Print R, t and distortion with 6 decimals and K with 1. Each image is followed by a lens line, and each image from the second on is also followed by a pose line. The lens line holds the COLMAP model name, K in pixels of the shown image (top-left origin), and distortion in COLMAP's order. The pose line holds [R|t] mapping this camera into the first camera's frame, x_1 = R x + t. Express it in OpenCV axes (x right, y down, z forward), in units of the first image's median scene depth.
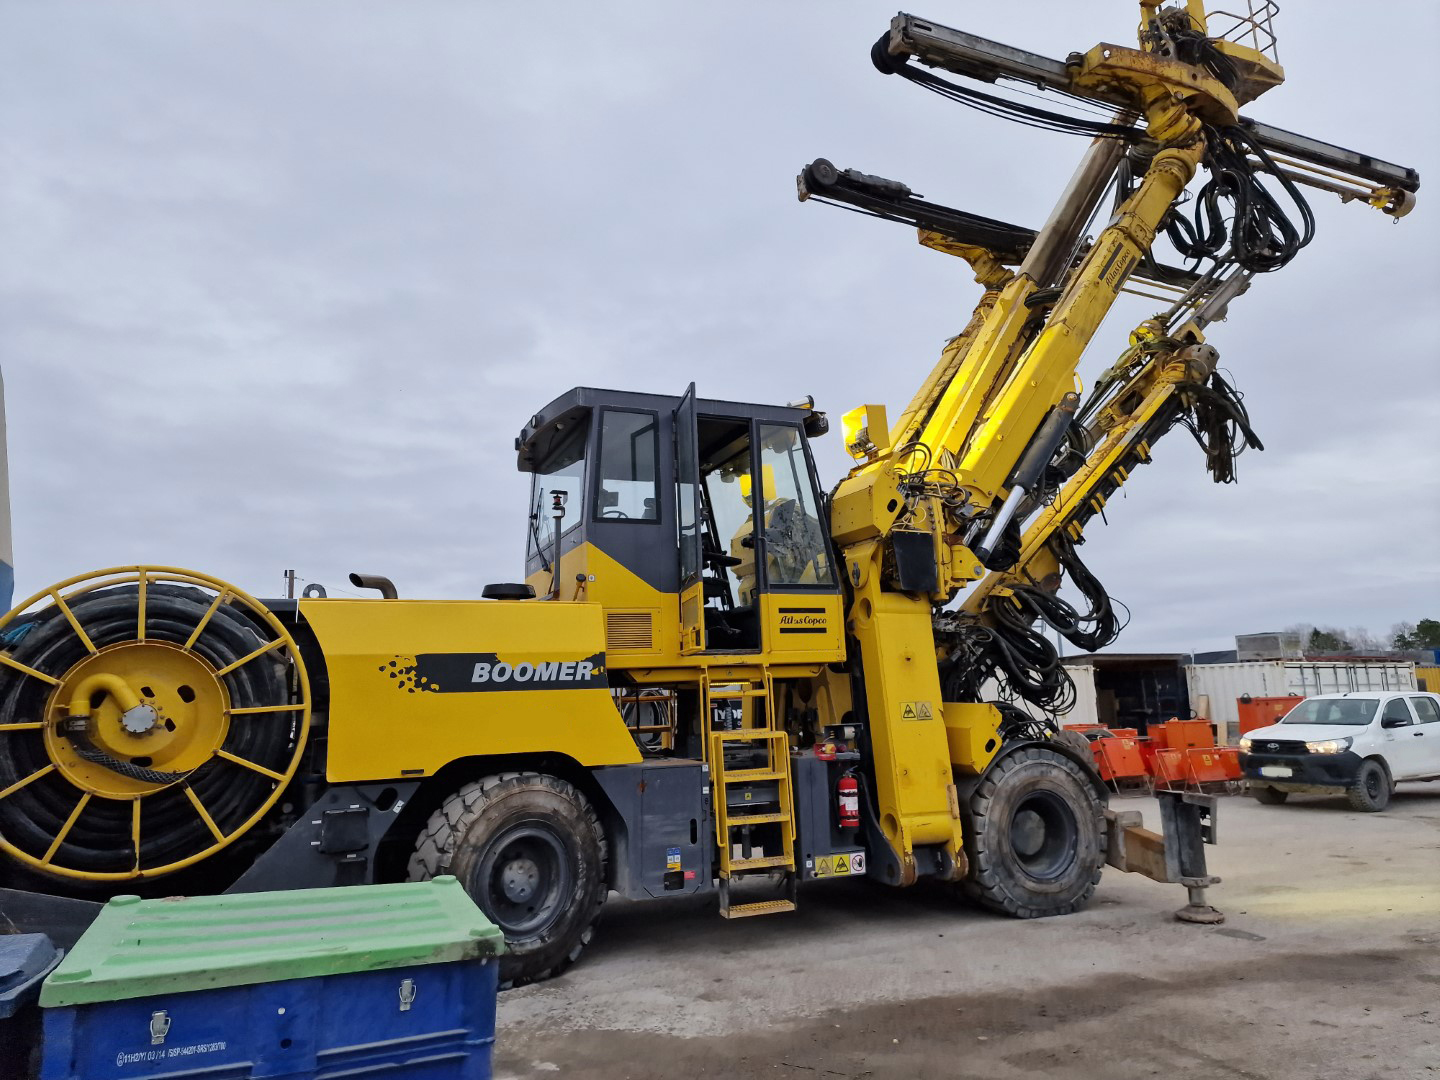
lens RADIAL K [[950.9, 0, 731.0], [0, 950.9, 531.9], [0, 0, 1]] dist [0.076661, -0.057438]
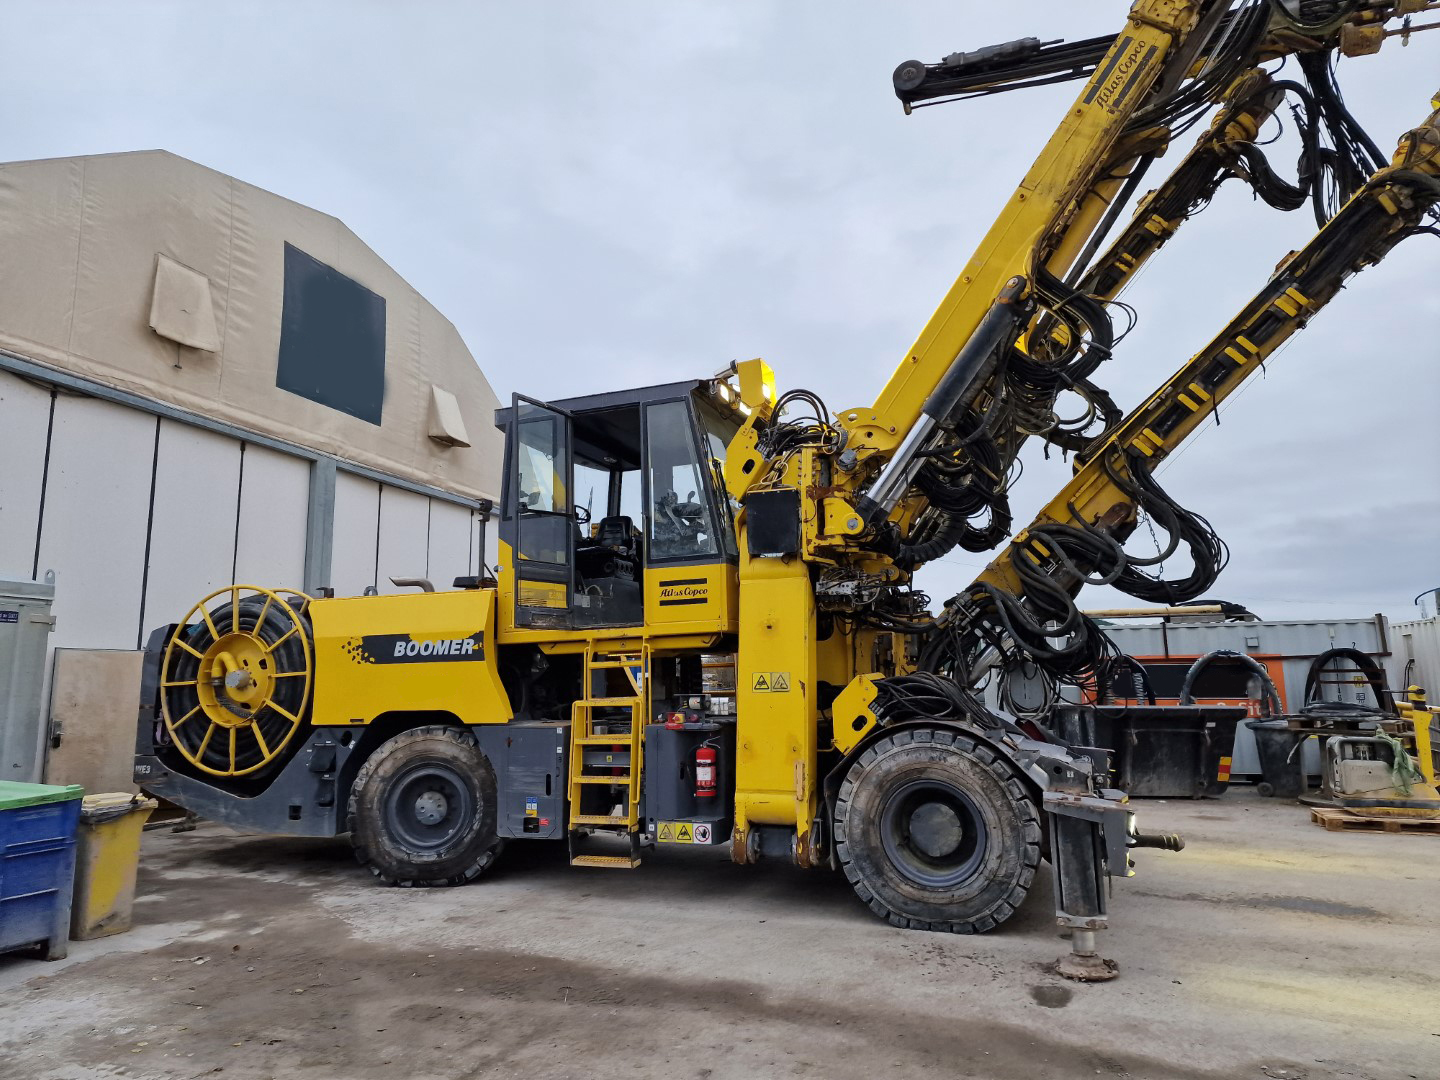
lens RADIAL K [[950.9, 0, 731.0], [0, 950.9, 531.9], [0, 0, 1]] dist [0.076661, -0.057438]
pose [[0.710590, -0.090884, -0.697712, 0.973663], [0.121337, 0.992595, -0.005719, 0.048481], [0.693065, -0.080594, 0.716355, 0.370780]]
